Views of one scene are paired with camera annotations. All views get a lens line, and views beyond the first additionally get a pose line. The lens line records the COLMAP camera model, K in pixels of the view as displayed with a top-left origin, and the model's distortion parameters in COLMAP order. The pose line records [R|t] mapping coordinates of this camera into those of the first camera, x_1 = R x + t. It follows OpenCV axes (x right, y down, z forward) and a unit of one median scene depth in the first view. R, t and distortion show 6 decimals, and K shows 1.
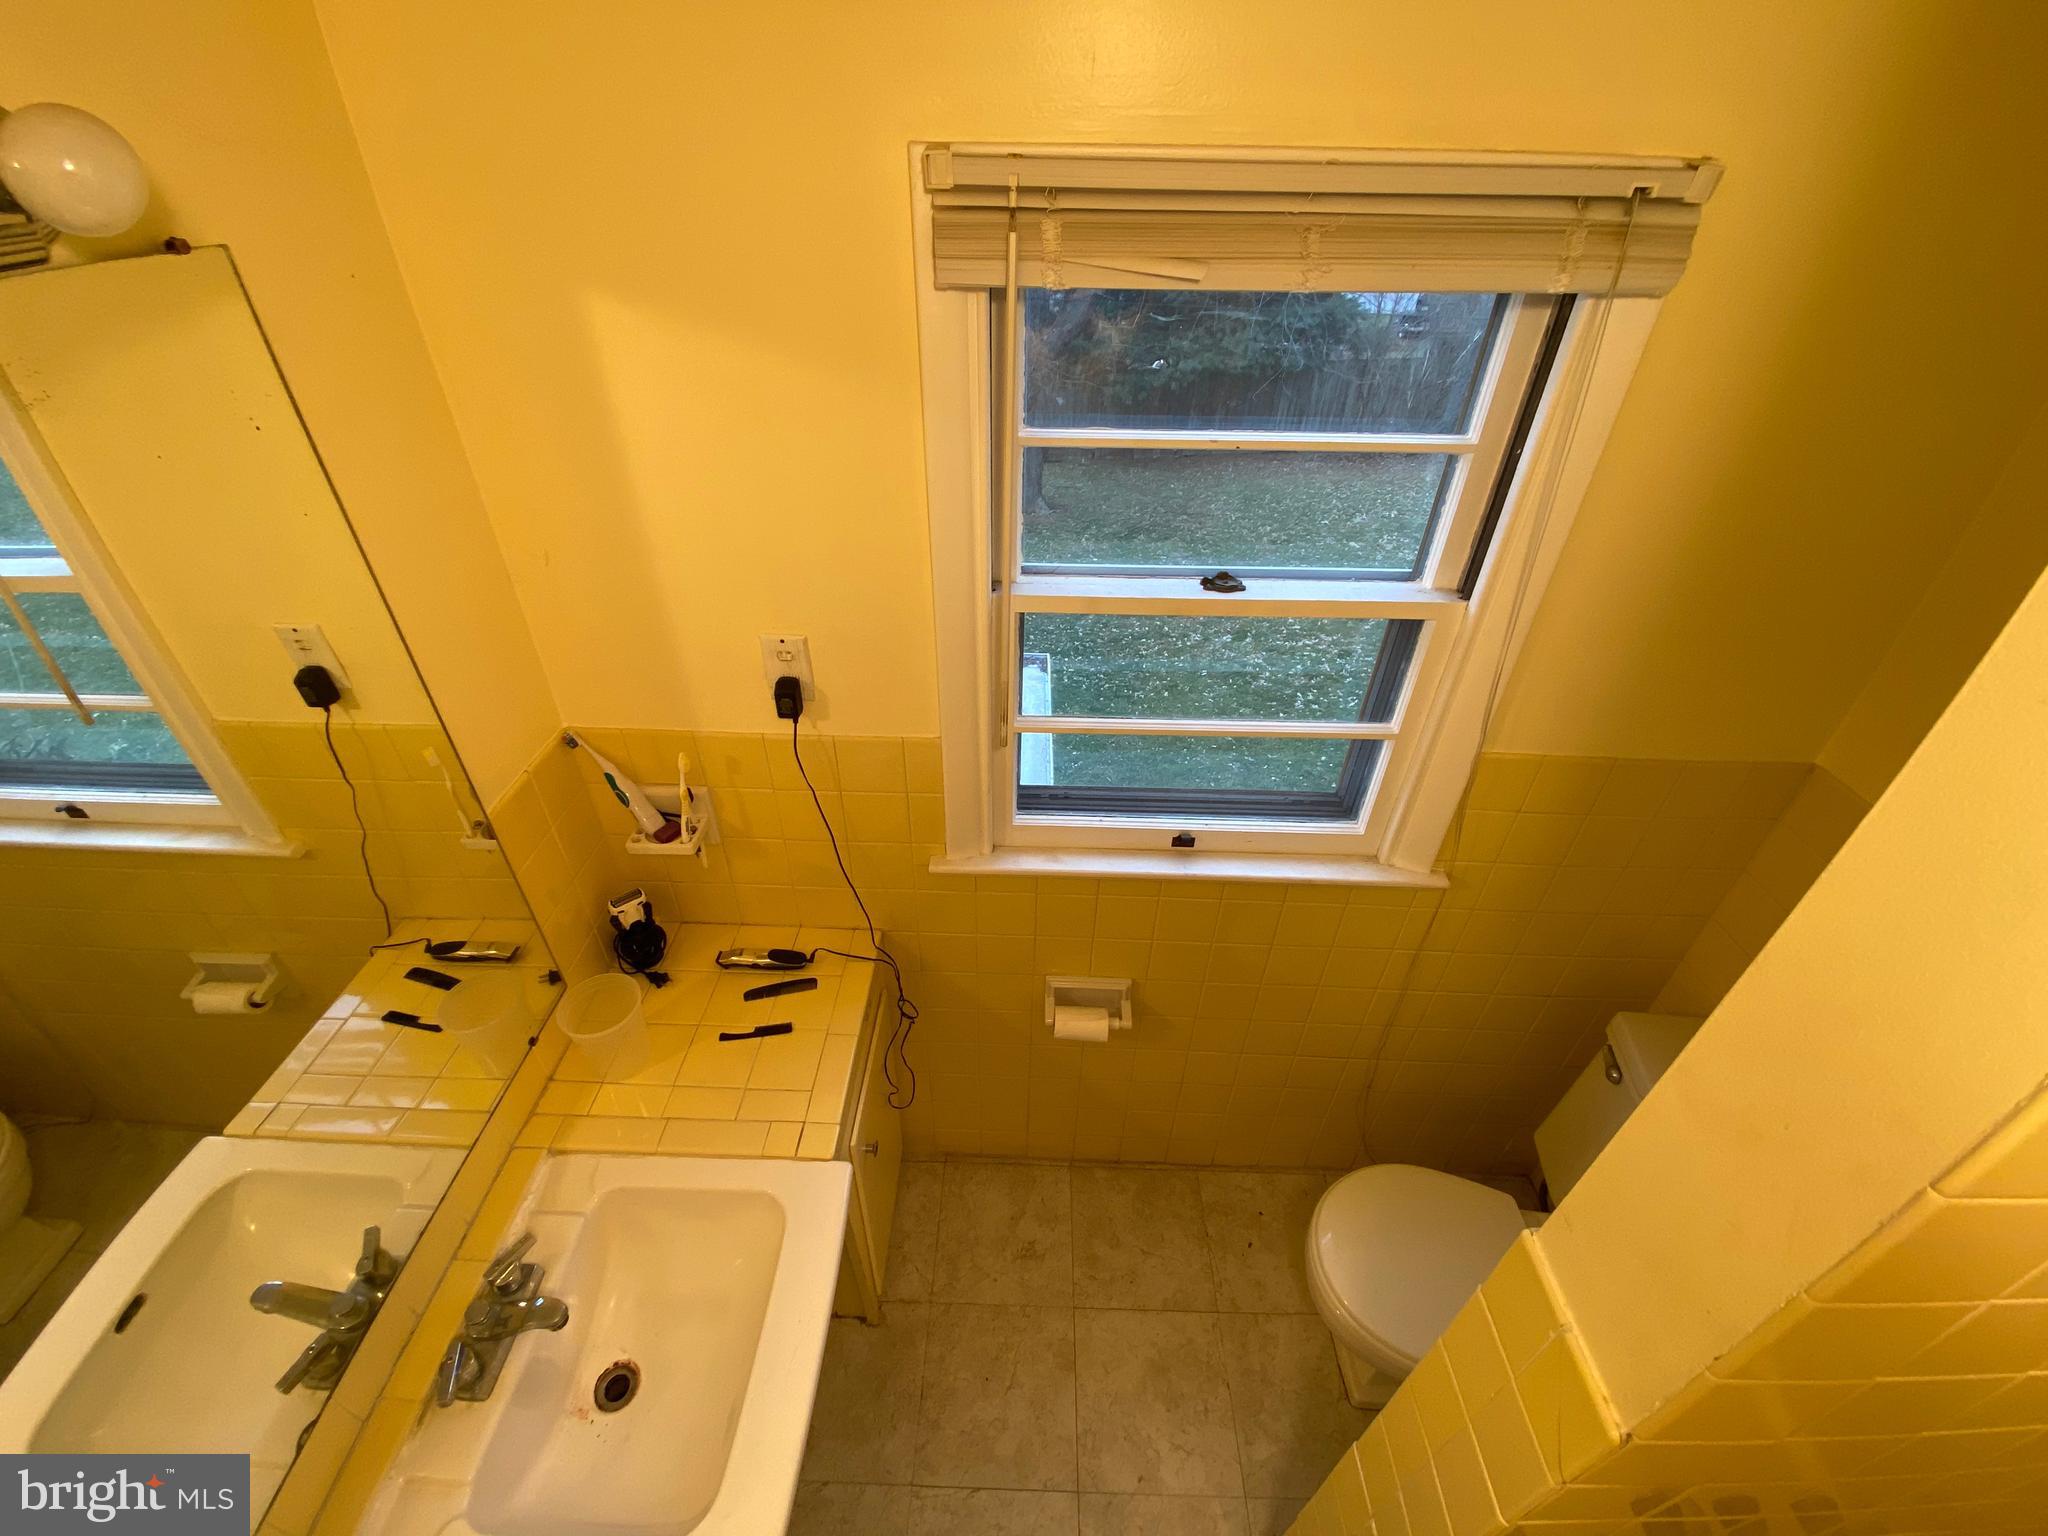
lens RADIAL K [[844.8, 0, 1016.3], [0, 844.8, 779.1], [0, 0, 1]] dist [-0.002141, -0.000449]
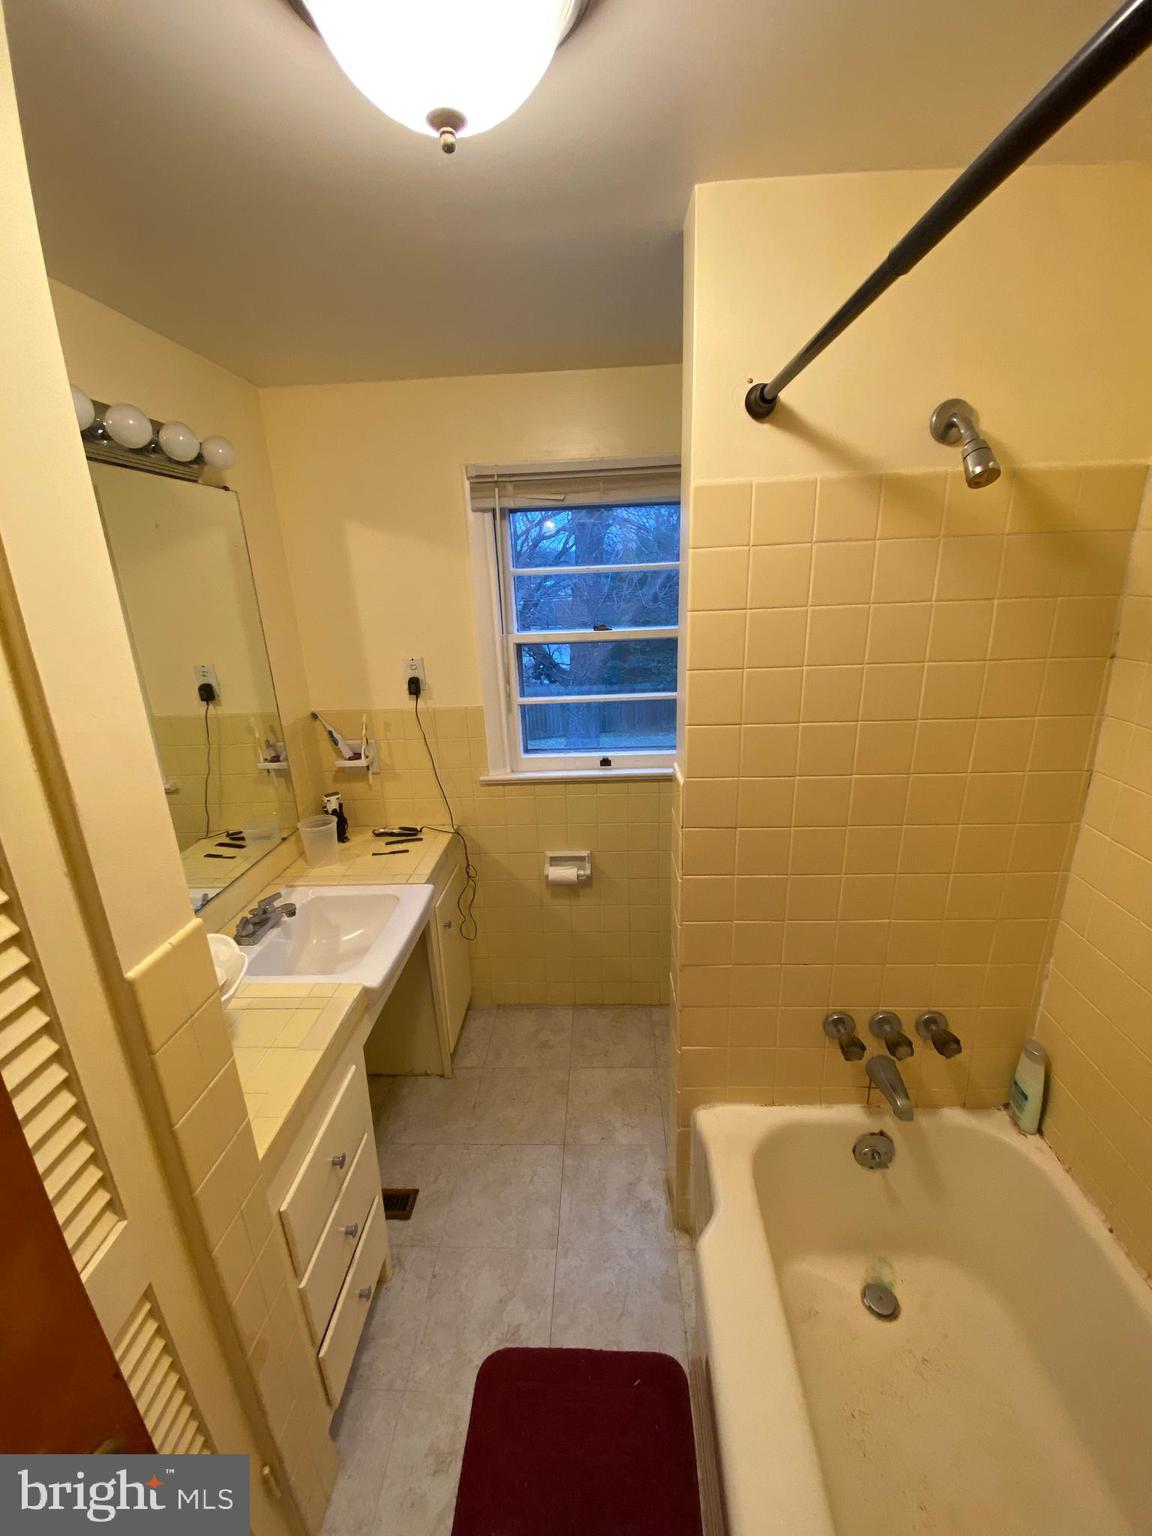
lens RADIAL K [[633.6, 0, 581.1], [0, 633.6, 764.7], [0, 0, 1]] dist [-0.002141, -0.000449]
pose [[0.998937, -0.041729, -0.019604, 0.173534], [0.033164, 0.945743, -0.323219, 0.579750], [0.032028, 0.322225, 0.946121, -0.449692]]
